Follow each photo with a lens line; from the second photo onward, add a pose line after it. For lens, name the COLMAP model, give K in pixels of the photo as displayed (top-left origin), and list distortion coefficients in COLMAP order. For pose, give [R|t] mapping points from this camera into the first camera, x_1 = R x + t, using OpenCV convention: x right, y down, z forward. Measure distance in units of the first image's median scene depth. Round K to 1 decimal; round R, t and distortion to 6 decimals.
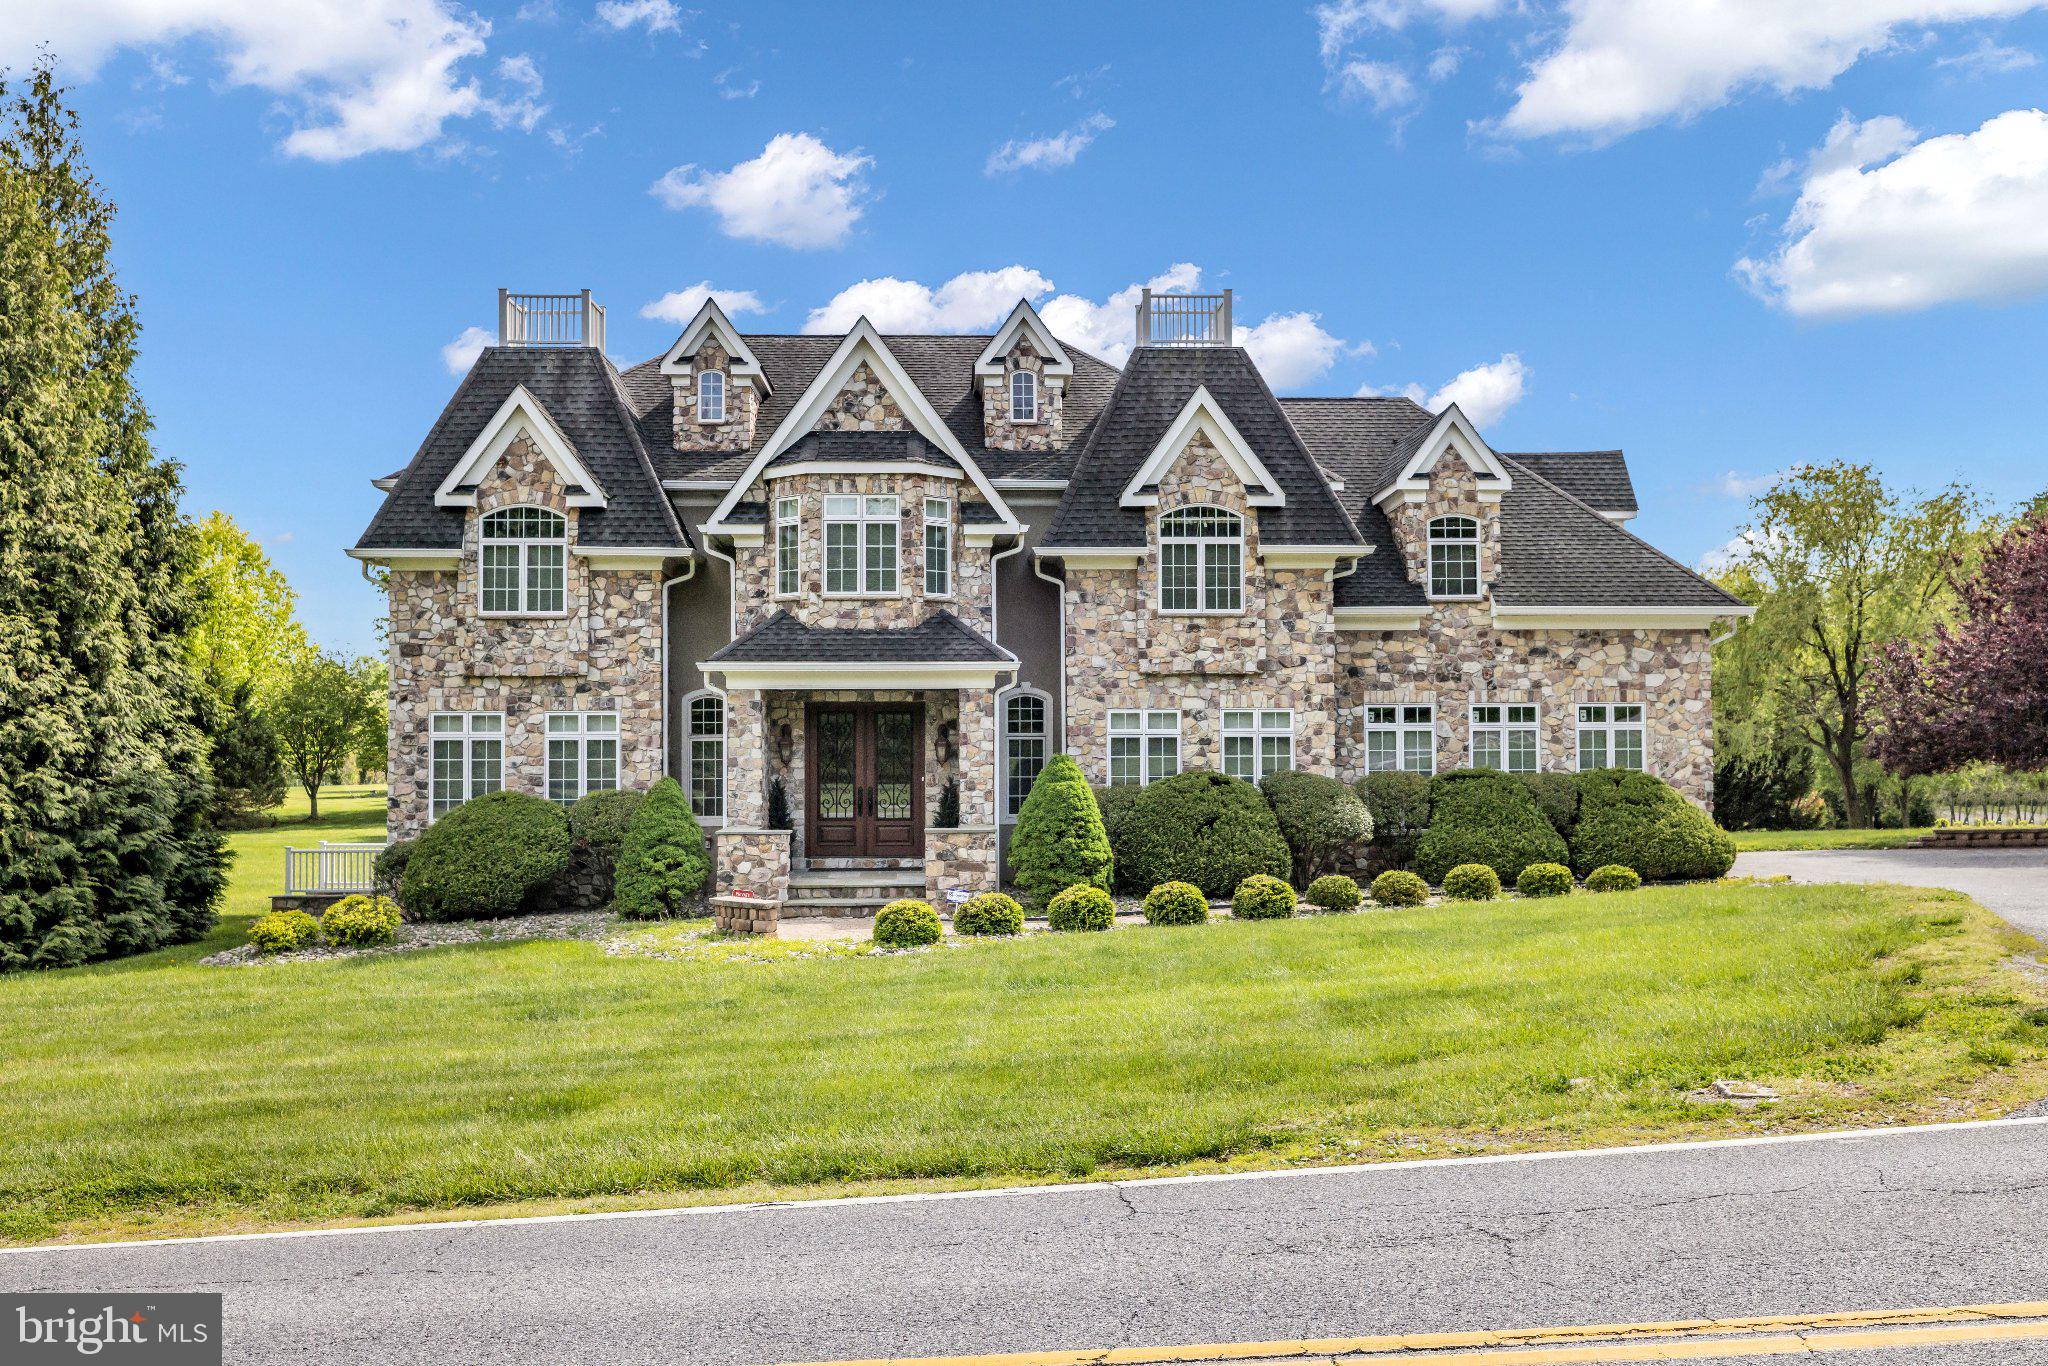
lens RADIAL K [[1981.1, 0, 1032.3], [0, 1981.1, 687.1], [0, 0, 1]] dist [0.002515, 0.005891]
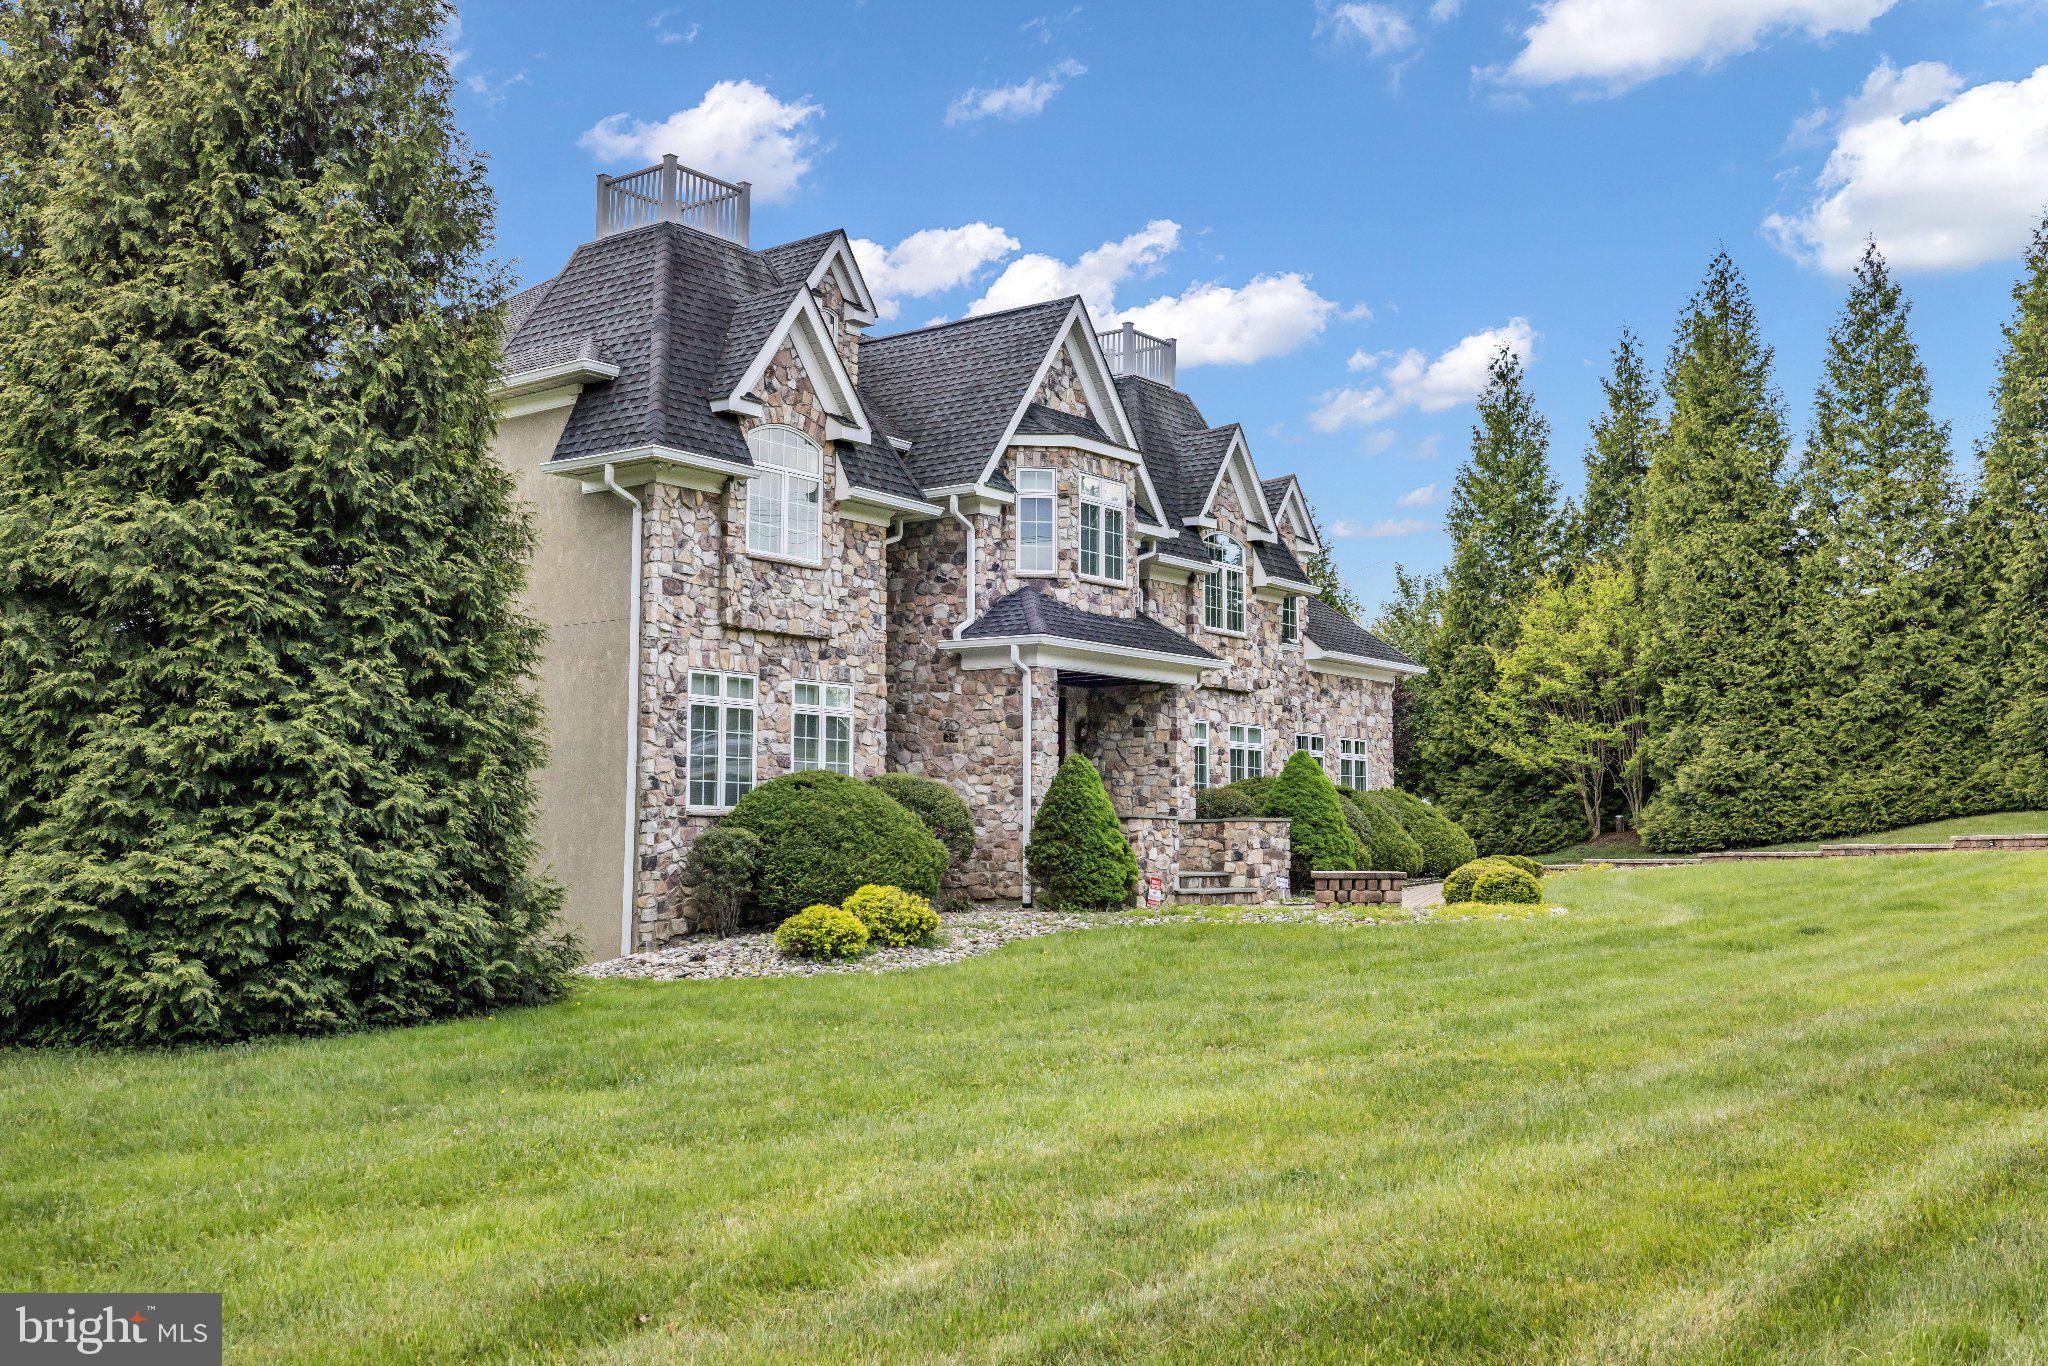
lens RADIAL K [[1981.1, 0, 1032.3], [0, 1981.1, 687.1], [0, 0, 1]] dist [0.002515, 0.005891]
pose [[0.640122, 0.070128, 0.765066, -0.803340], [-0.023576, 0.997149, -0.071675, 0.071819], [-0.767911, 0.027844, 0.639951, 0.390414]]
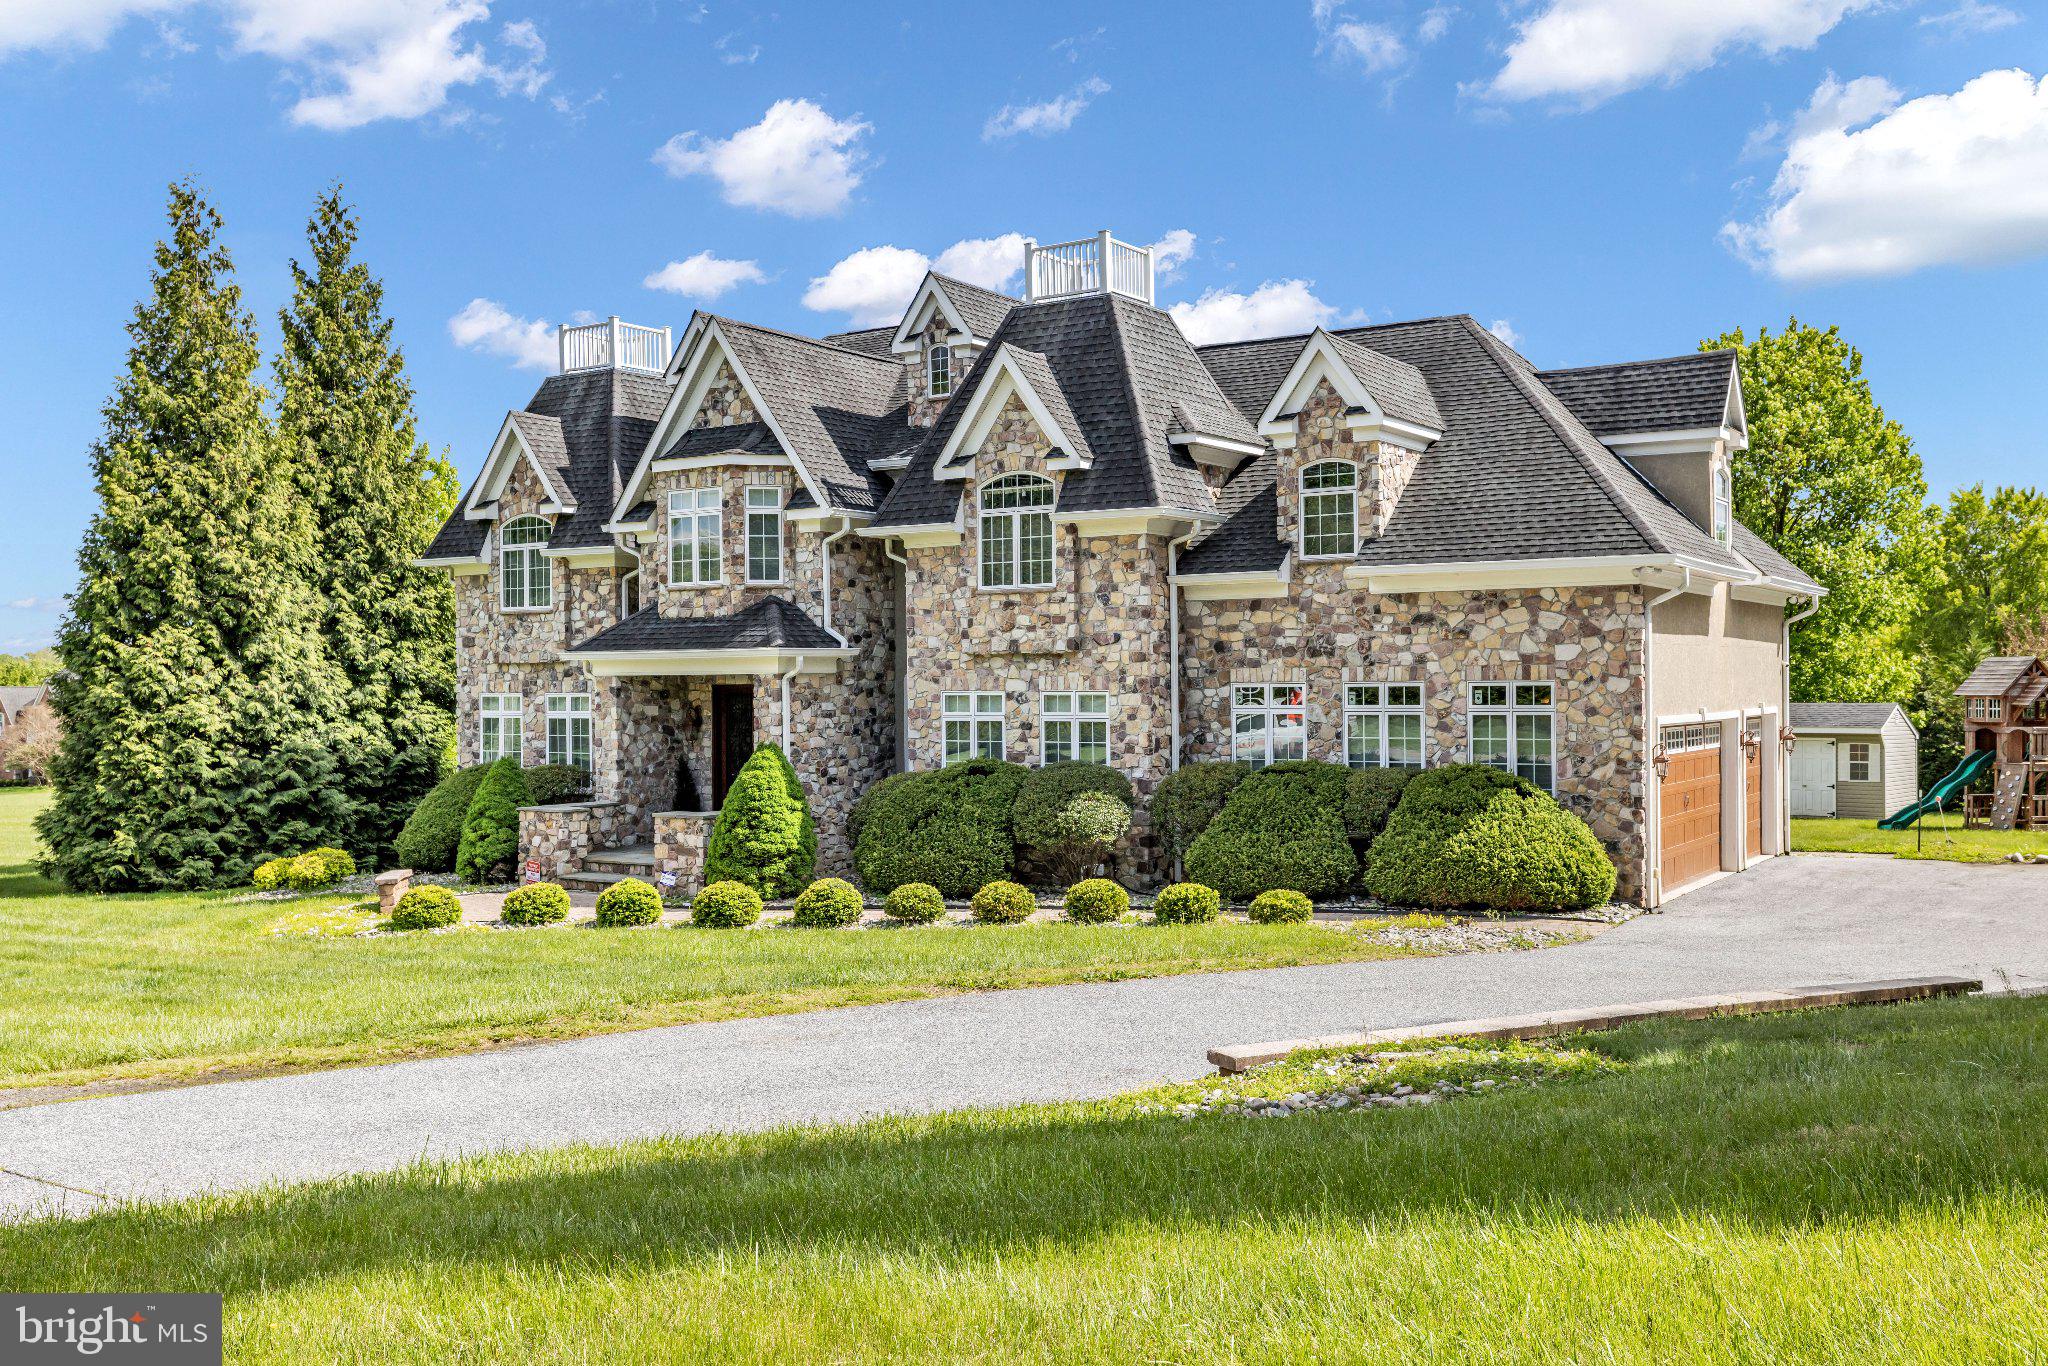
lens RADIAL K [[1804.2, 0, 1024.0], [0, 1804.2, 683.0], [0, 0, 1]] dist [0.001055, -0.000228]
pose [[0.811015, -0.001576, -0.585023, 0.584984], [0.021193, 0.999419, 0.026688, -0.015636], [0.584642, -0.034042, 0.810577, 0.309812]]
